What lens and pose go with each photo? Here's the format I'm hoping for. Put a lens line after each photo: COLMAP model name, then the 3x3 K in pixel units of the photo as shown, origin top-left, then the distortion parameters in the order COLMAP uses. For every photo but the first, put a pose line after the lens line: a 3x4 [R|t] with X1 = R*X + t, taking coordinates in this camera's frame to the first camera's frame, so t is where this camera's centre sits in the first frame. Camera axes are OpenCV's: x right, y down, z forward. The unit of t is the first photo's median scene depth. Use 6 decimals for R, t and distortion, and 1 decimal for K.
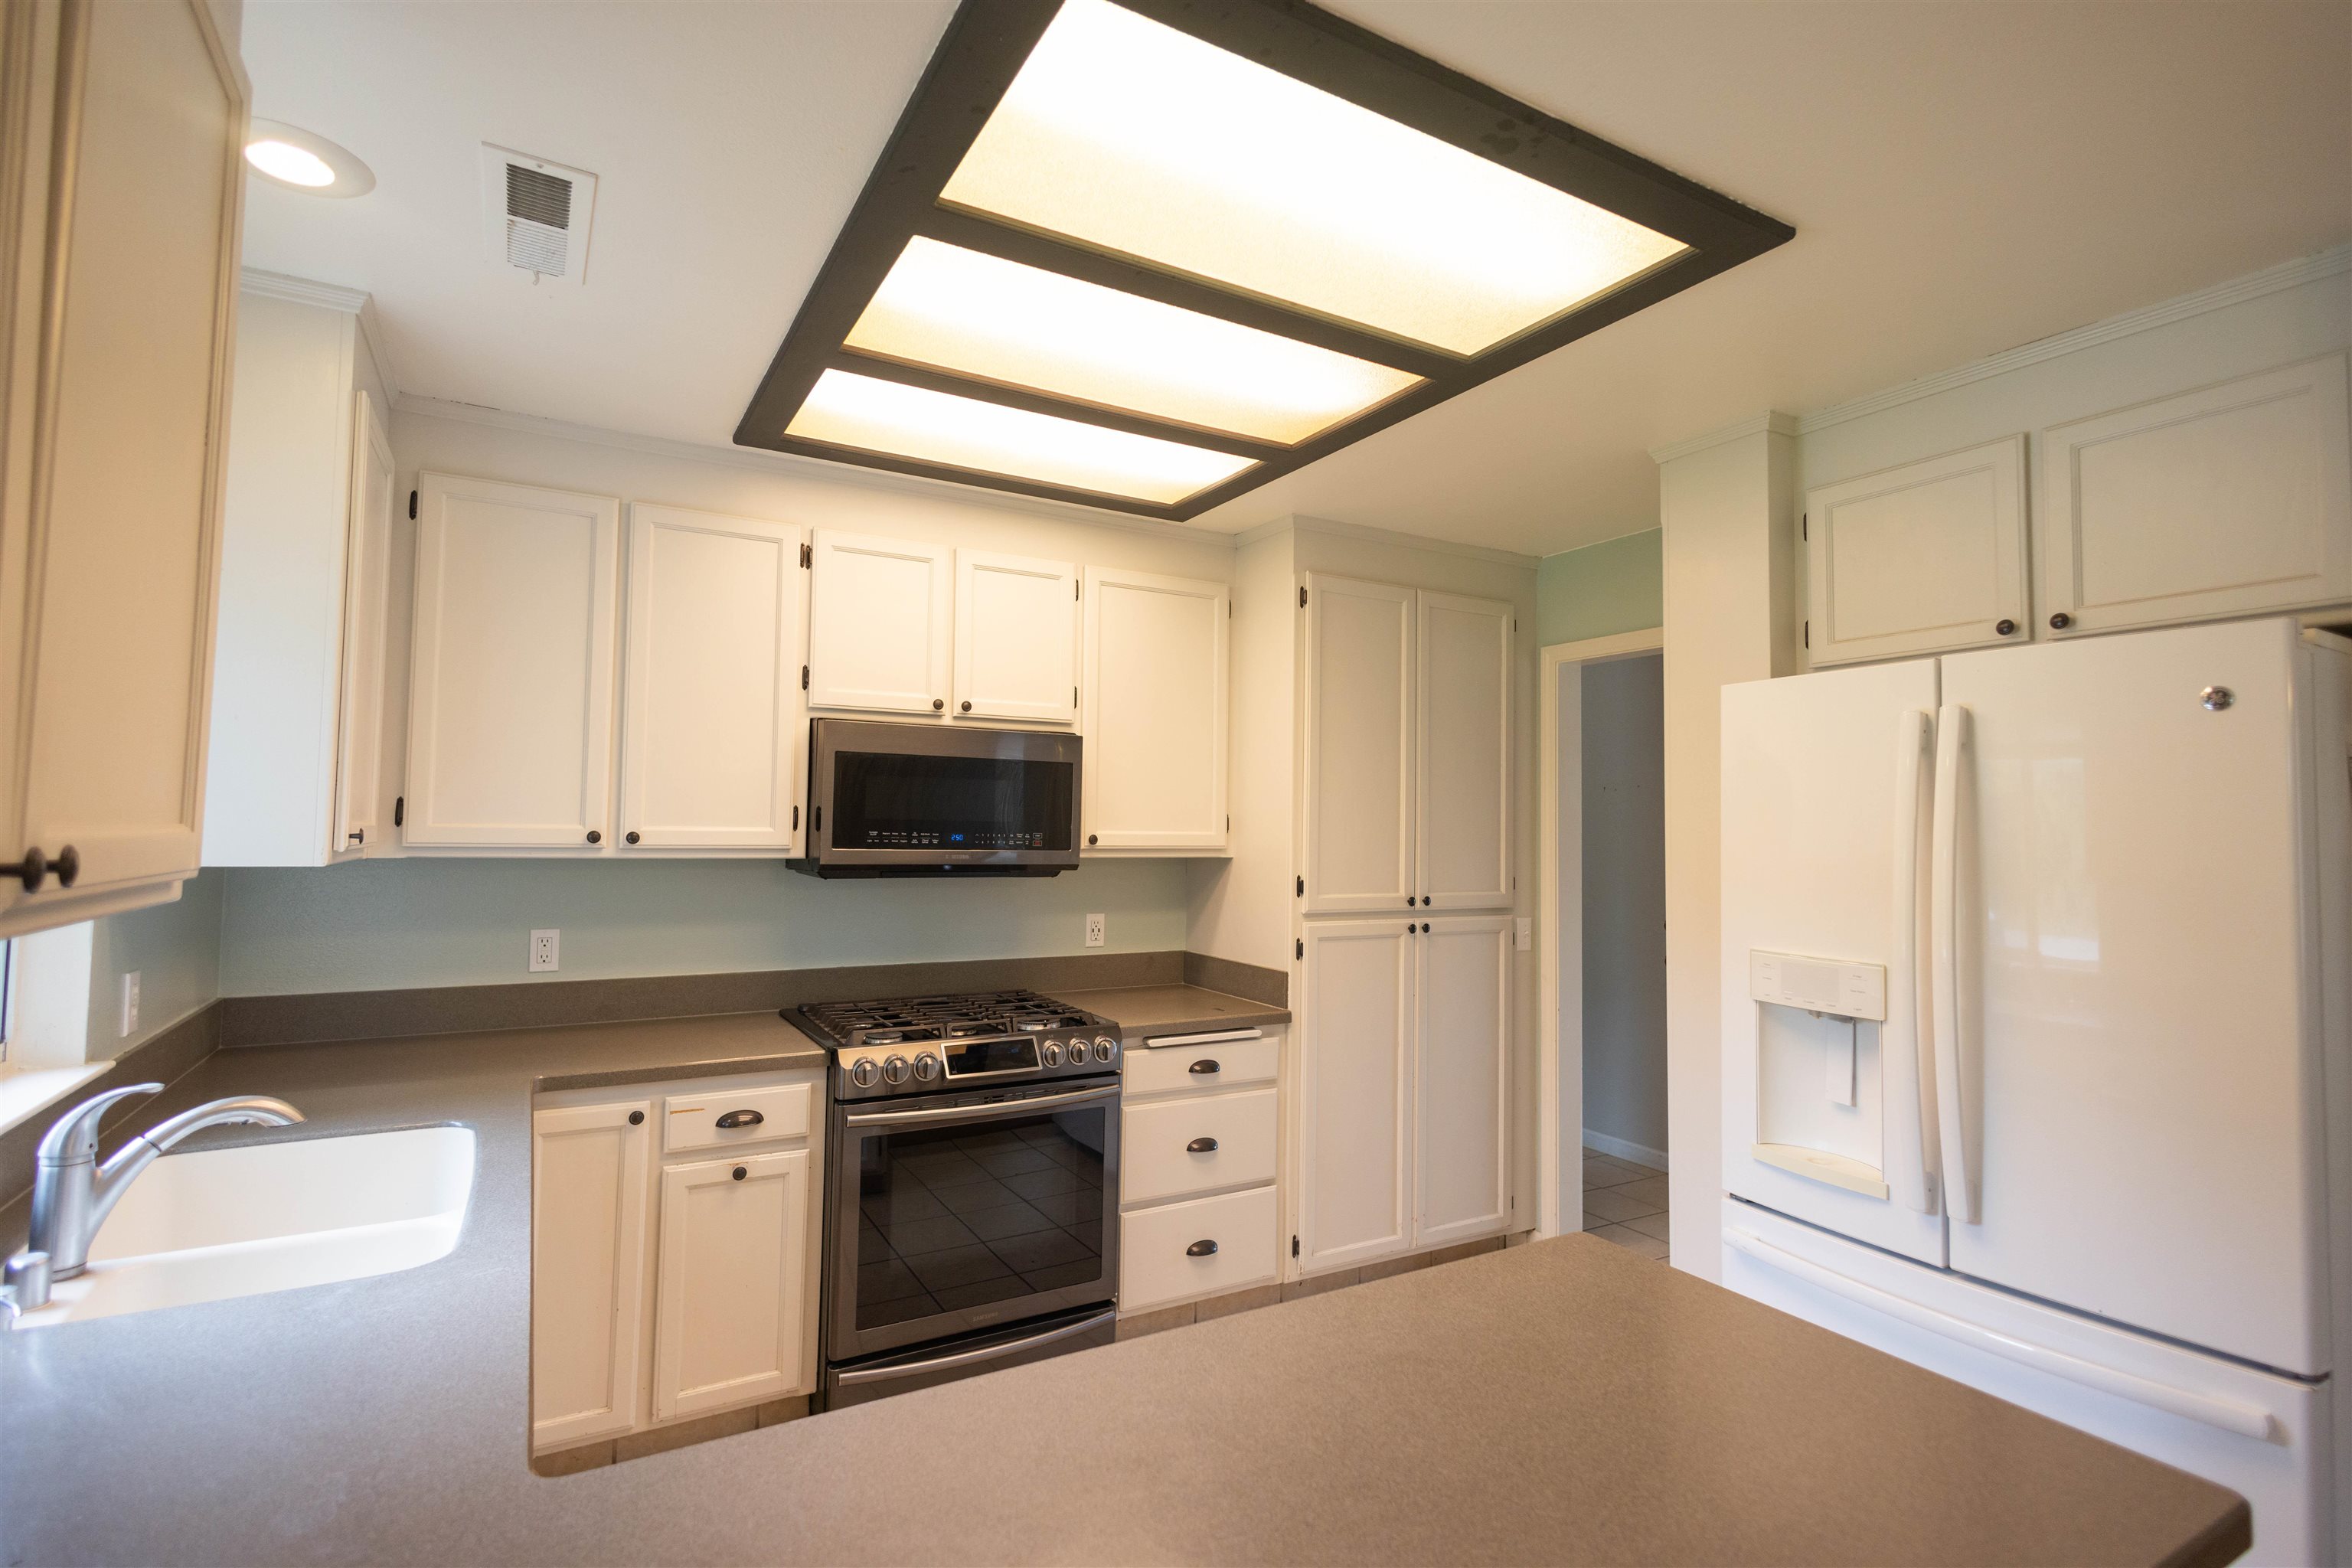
lens RADIAL K [[1114.5, 0, 1176.0], [0, 1114.5, 784.0], [0, 0, 1]] dist [0.045748, -0.000046]
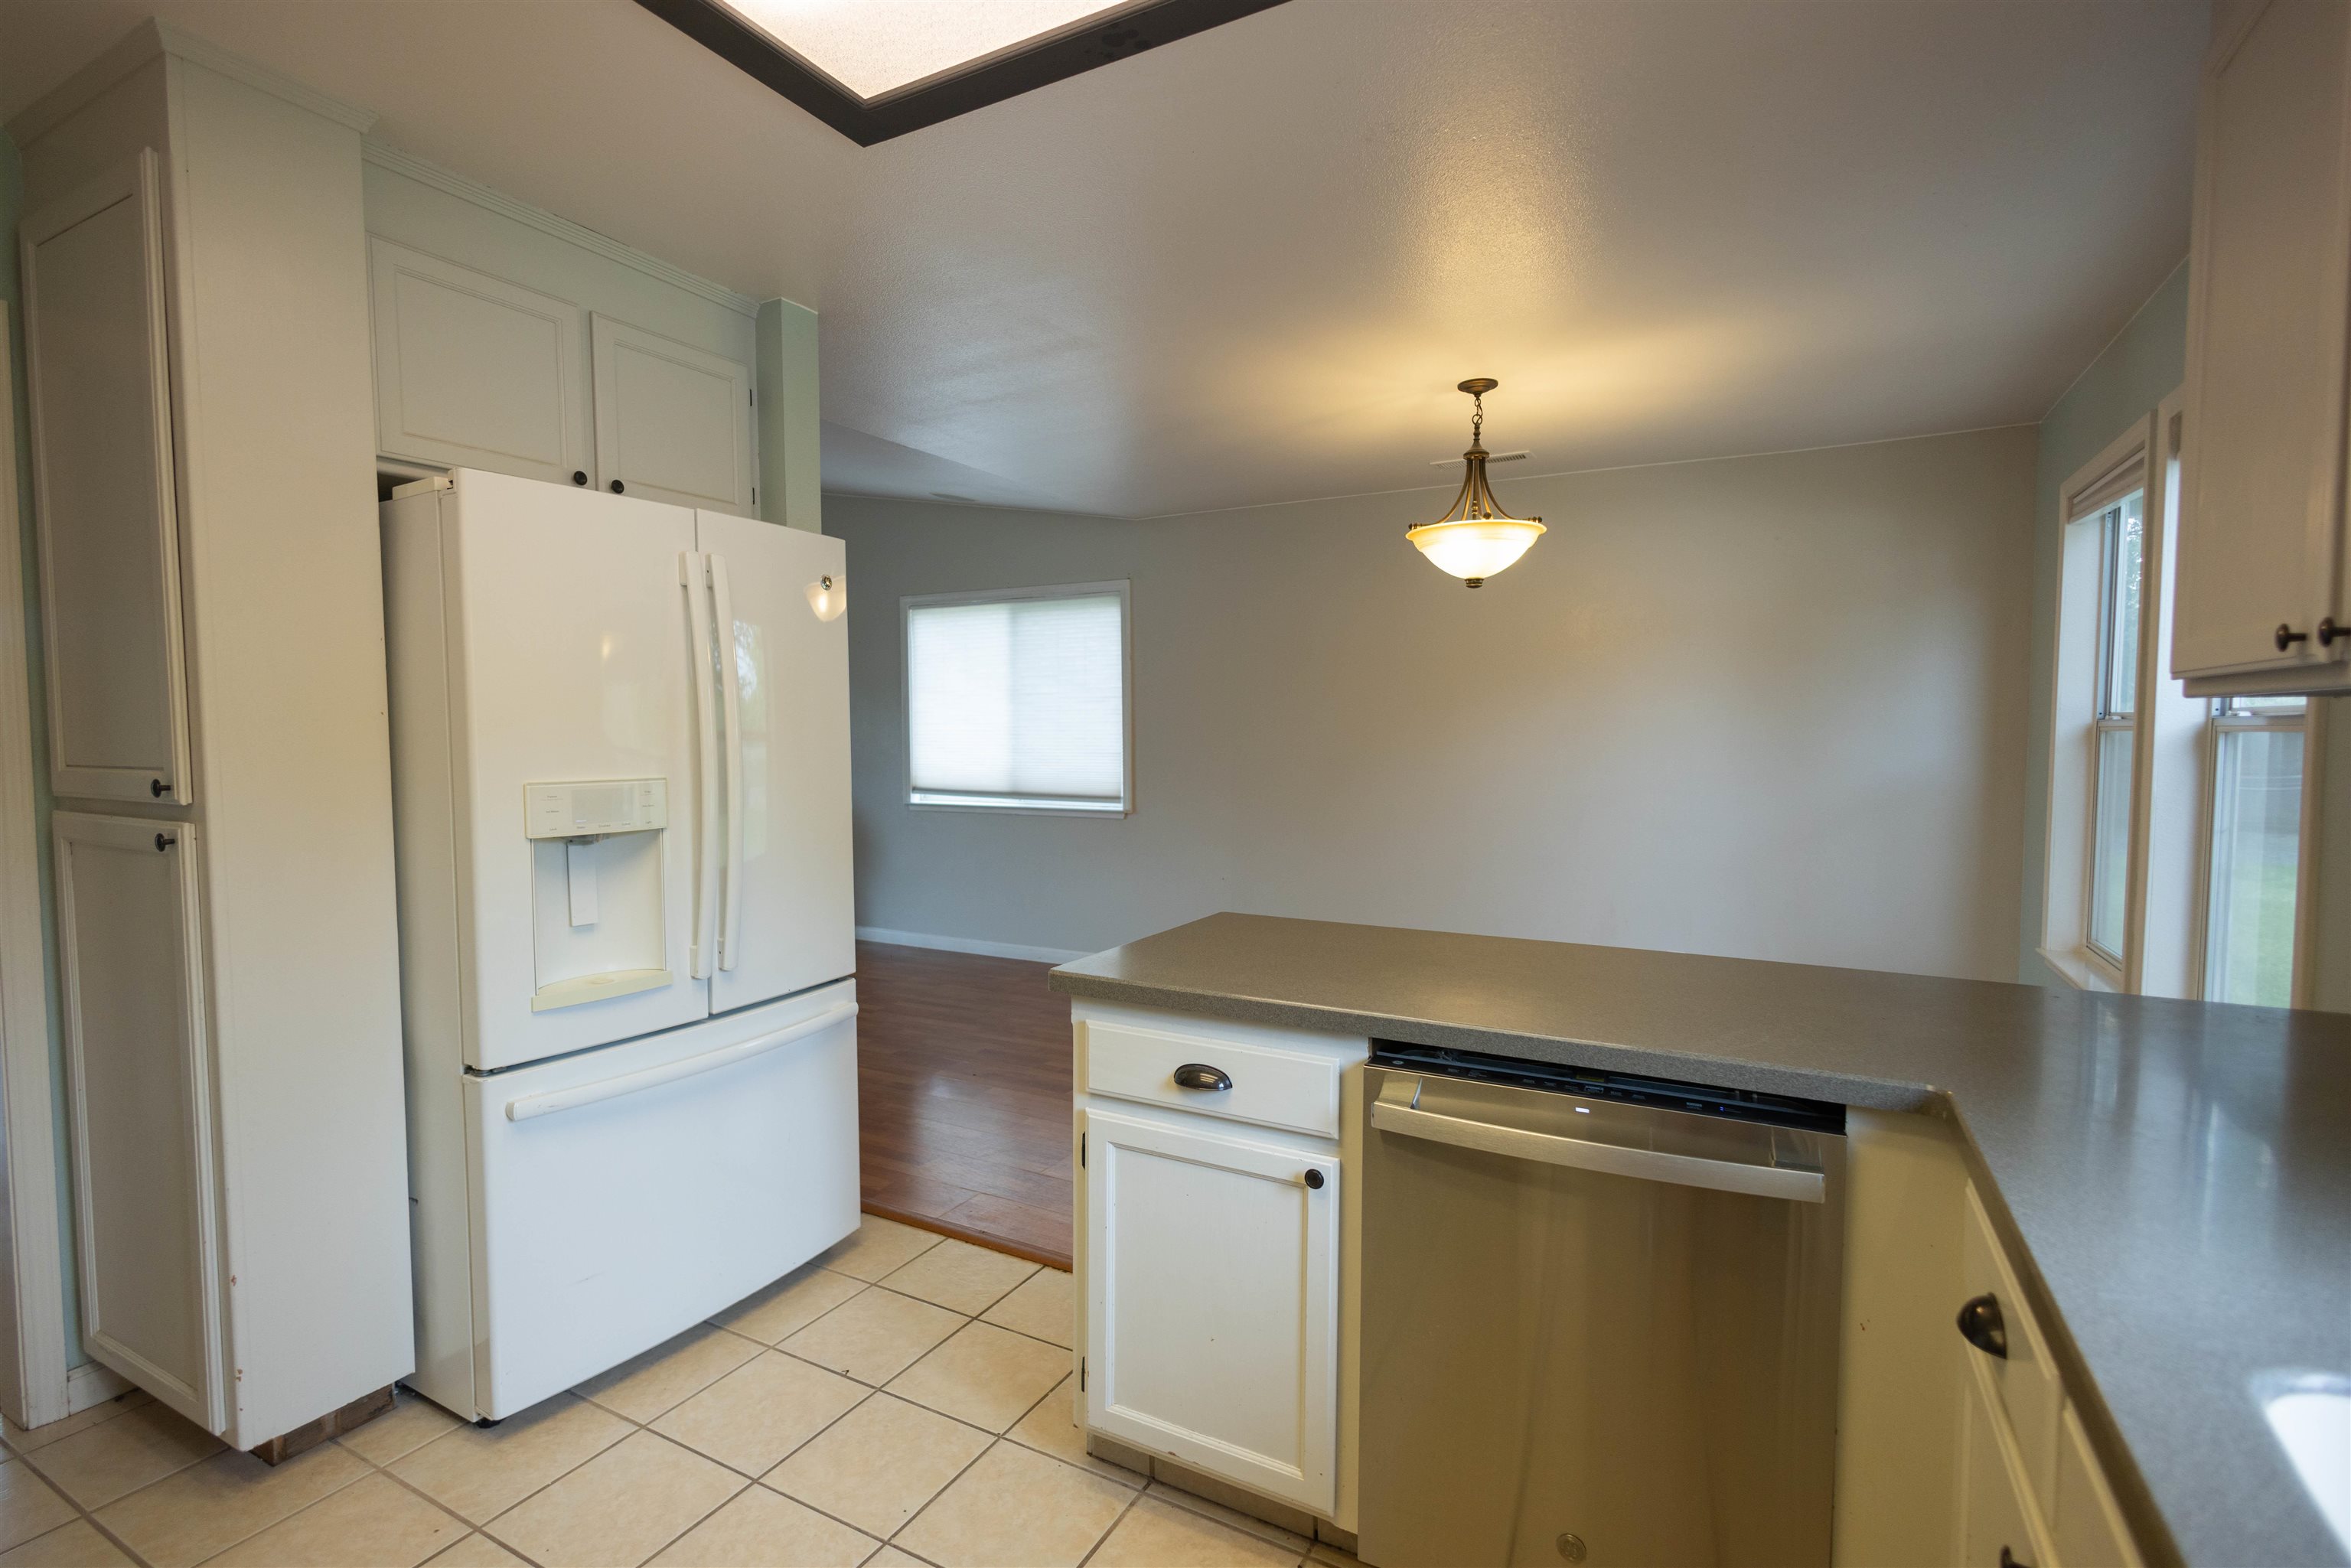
lens RADIAL K [[1114.0, 0, 1175.5], [0, 1114.0, 784.0], [0, 0, 1]] dist [0.045748, -0.000046]
pose [[-0.514088, -0.051106, 0.856214, -0.540399], [-0.041681, 0.998533, 0.034575, 0.099636], [-0.856724, -0.017913, -0.515464, 1.071002]]
